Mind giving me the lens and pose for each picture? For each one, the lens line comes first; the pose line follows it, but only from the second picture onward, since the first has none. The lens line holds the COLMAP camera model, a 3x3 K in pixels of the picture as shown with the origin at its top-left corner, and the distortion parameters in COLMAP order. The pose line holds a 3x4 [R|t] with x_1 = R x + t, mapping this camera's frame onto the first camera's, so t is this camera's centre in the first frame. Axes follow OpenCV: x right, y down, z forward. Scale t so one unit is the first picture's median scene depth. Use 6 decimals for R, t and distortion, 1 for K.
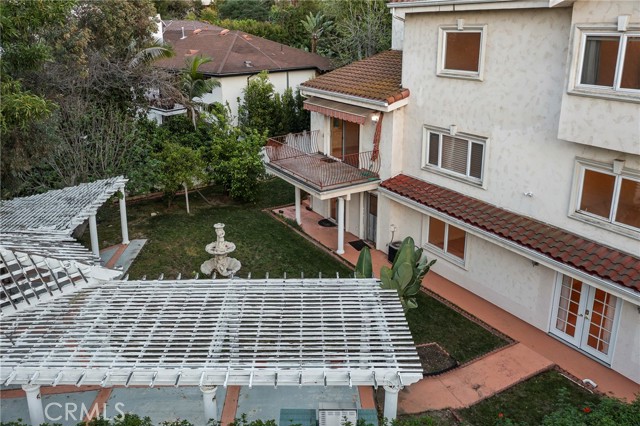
lens RADIAL K [[490.9, 0, 320.5], [0, 490.9, 211.2], [0, 0, 1]] dist [-0.005835, 0.008572]
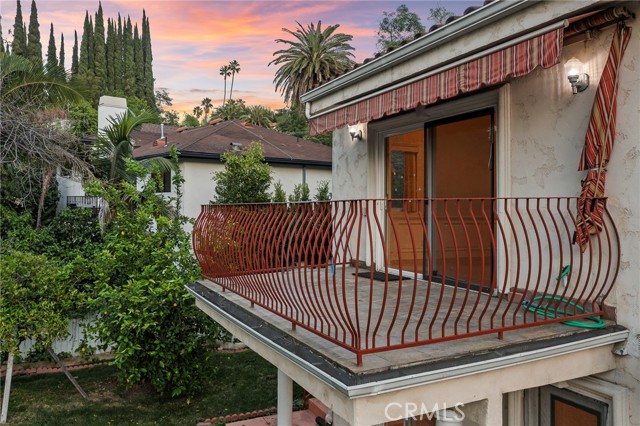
lens RADIAL K [[490.9, 0, 320.1], [0, 490.9, 211.0], [0, 0, 1]] dist [-0.005835, 0.008572]
pose [[0.996893, 0.002587, -0.078721, 0.002061], [-0.029964, 0.936770, -0.348662, -0.029255], [0.072842, 0.349937, 0.933937, 0.677681]]
